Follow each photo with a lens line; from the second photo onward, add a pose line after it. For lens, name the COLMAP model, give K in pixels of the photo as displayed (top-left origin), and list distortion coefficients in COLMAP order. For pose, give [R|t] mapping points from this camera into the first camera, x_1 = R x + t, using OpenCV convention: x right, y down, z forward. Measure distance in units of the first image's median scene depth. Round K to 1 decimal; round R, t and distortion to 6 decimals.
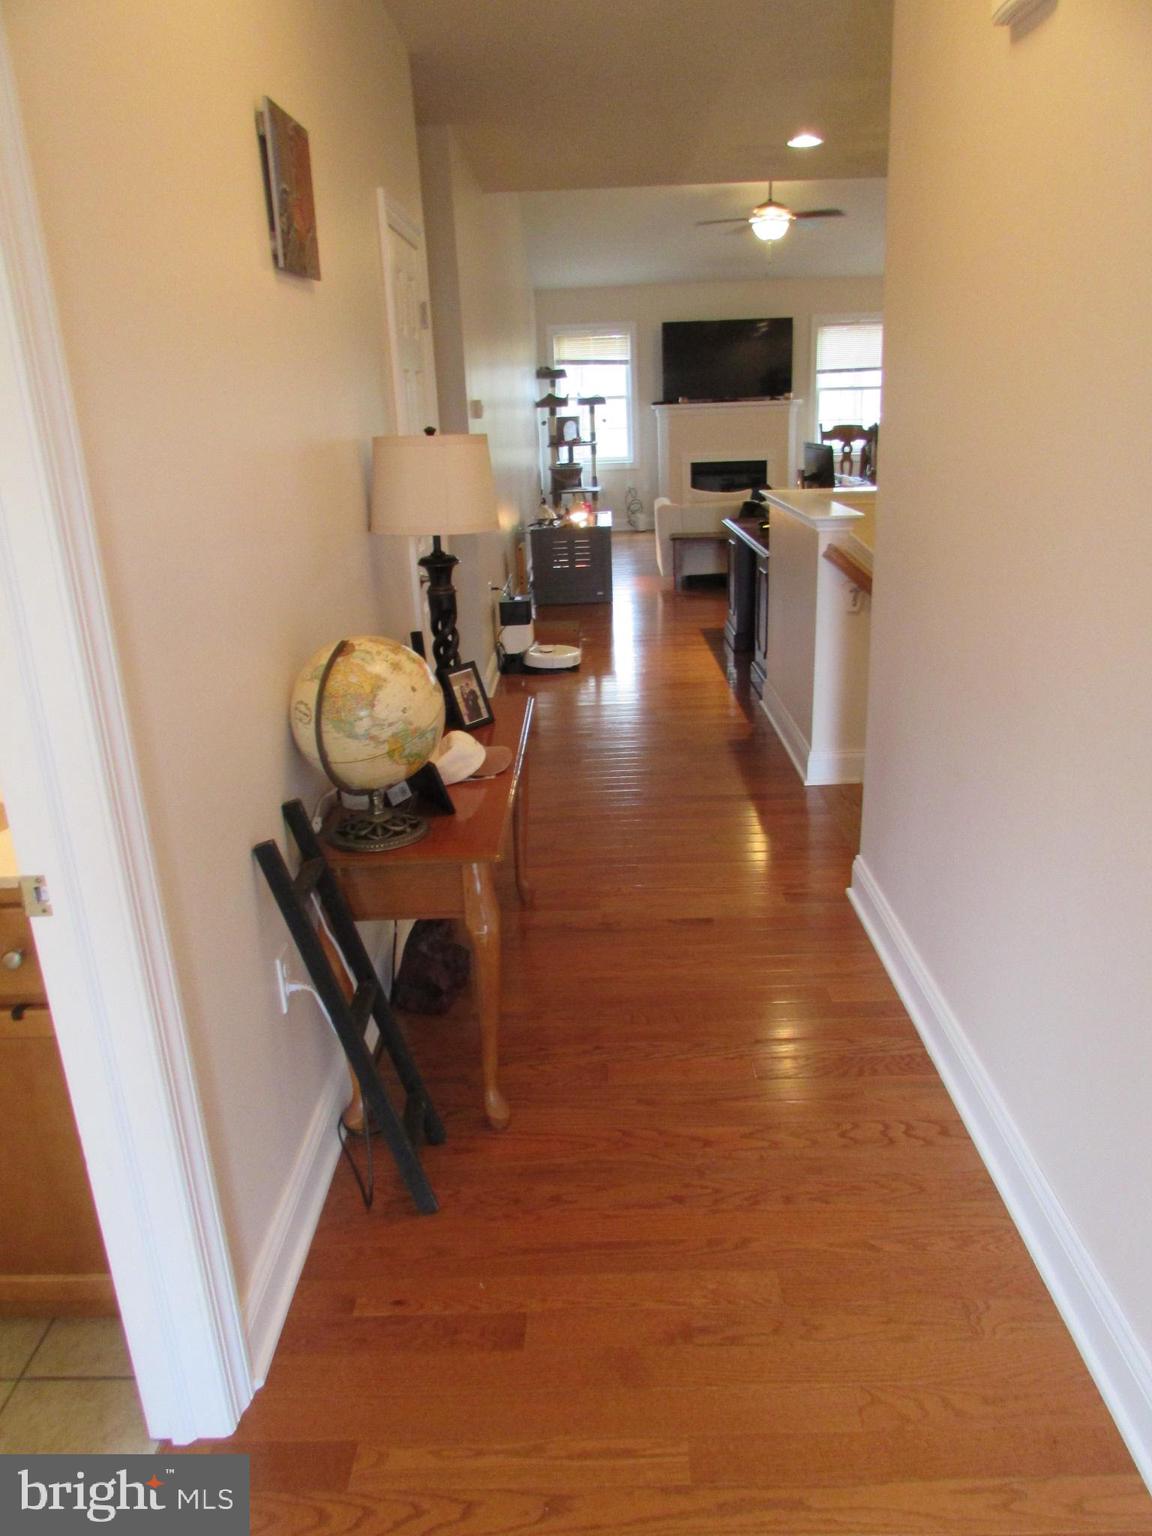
lens RADIAL K [[1083.9, 0, 576.0], [0, 1083.9, 768.0], [0, 0, 1]] dist [-0.000388, 0.000444]
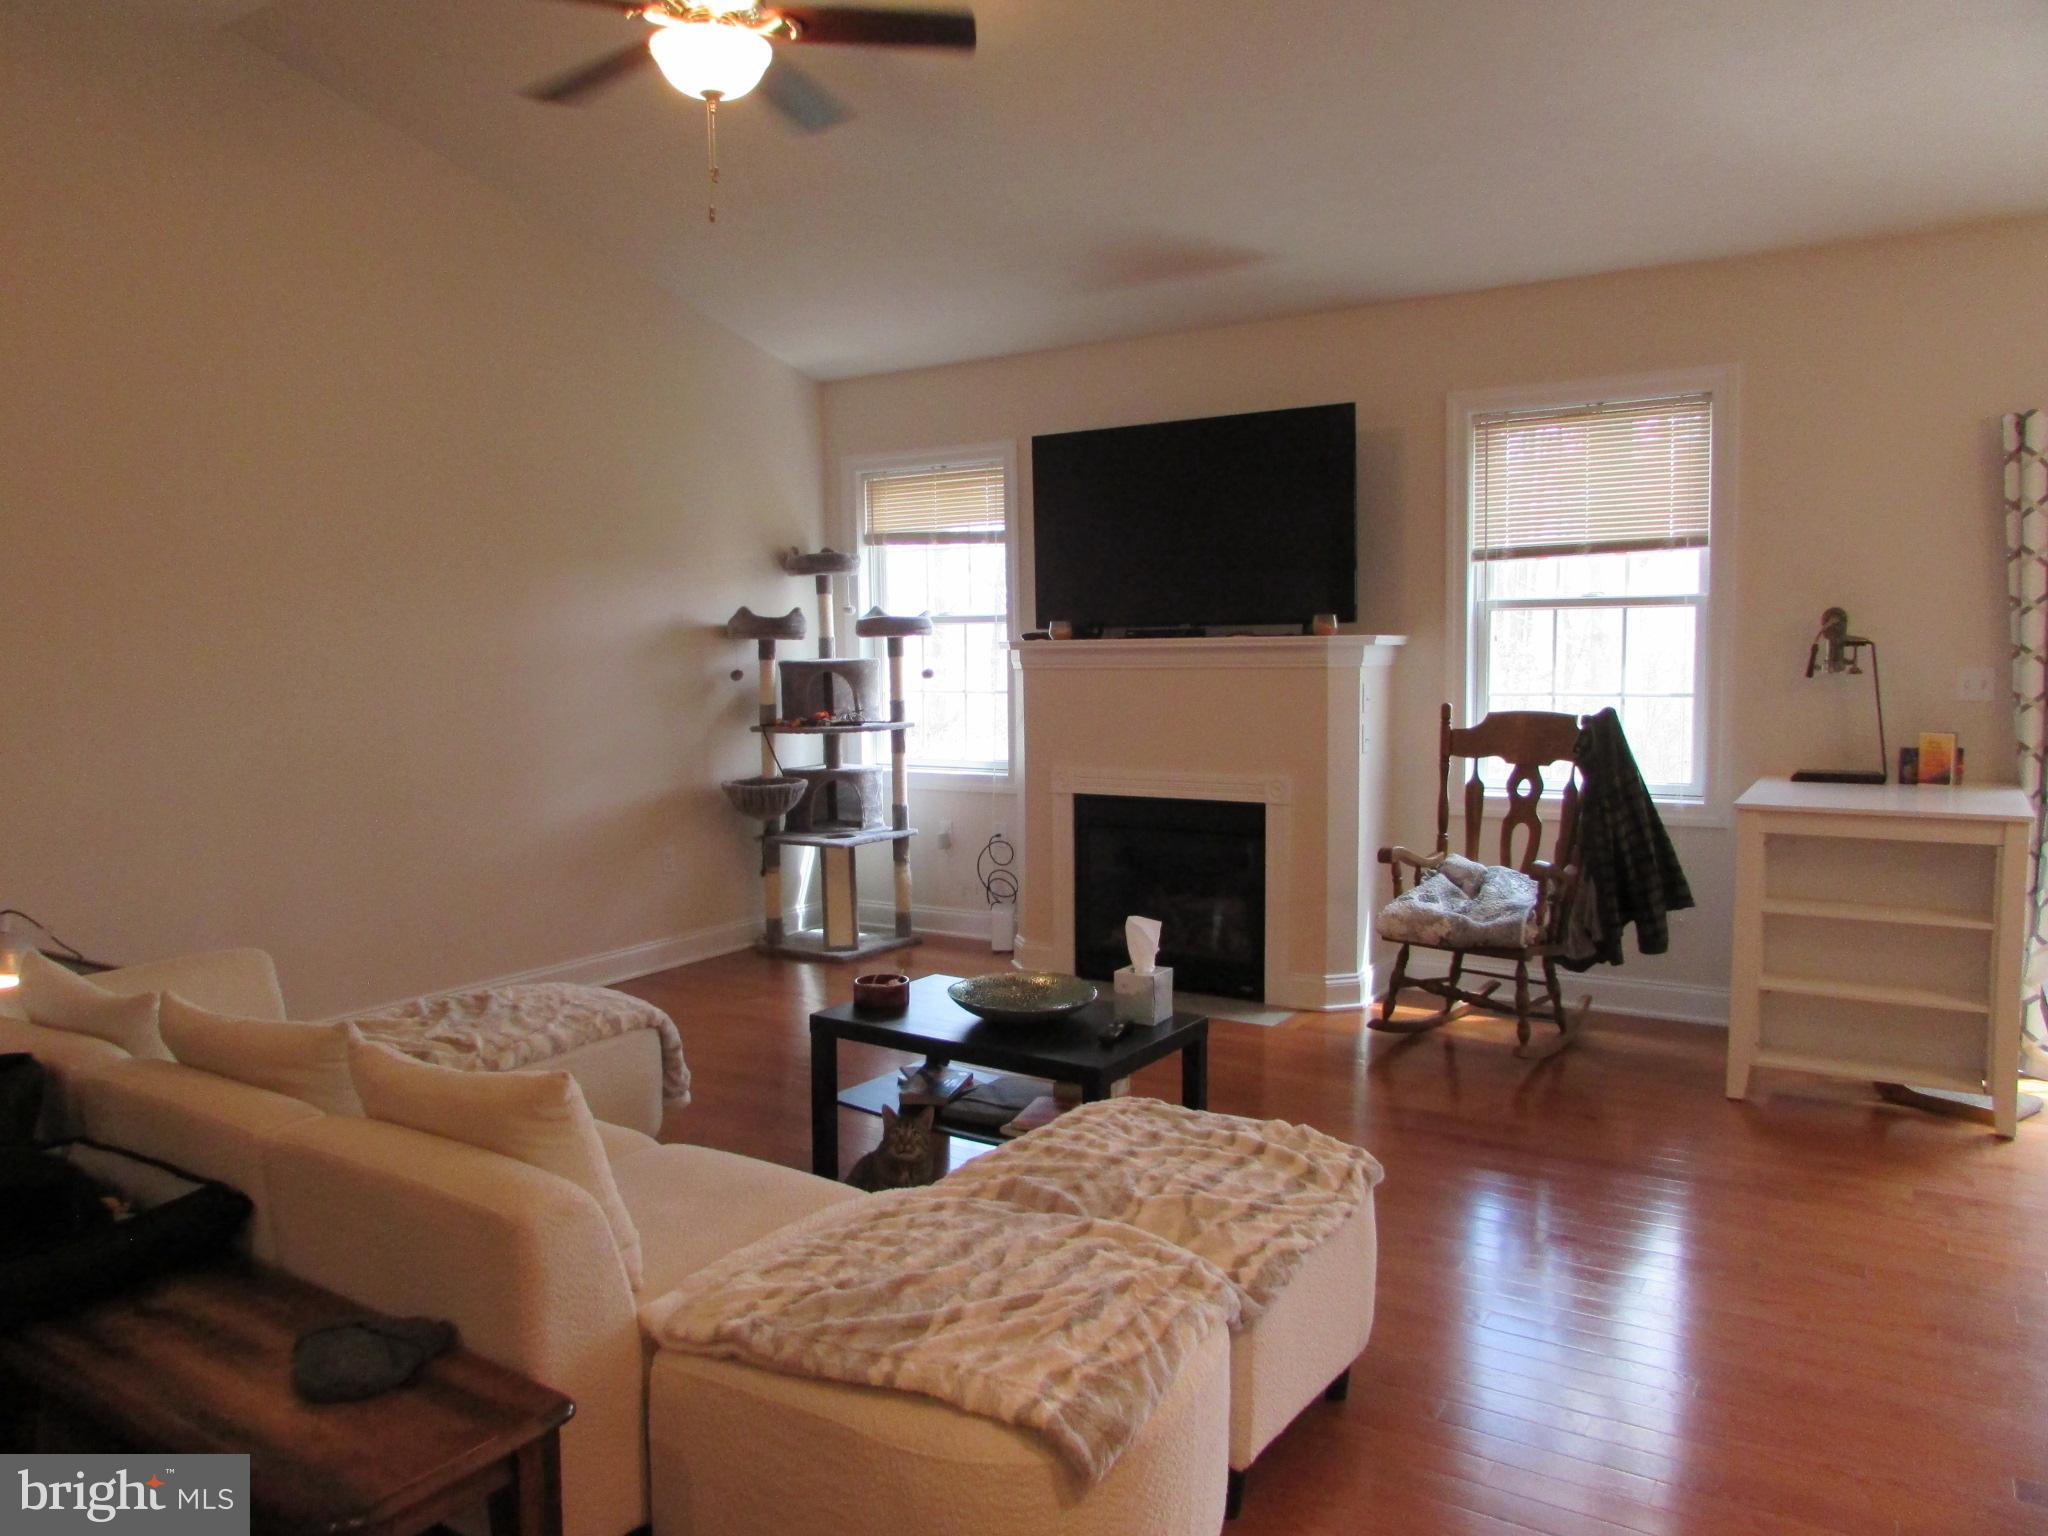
lens RADIAL K [[1445.3, 0, 1024.0], [0, 1445.3, 768.0], [0, 0, 1]] dist [-0.000388, 0.000444]
pose [[0.851050, 0.066993, -0.520794, 0.341390], [-0.186333, 0.965809, -0.180257, -0.197302], [0.490911, 0.250448, 0.834435, 0.579726]]
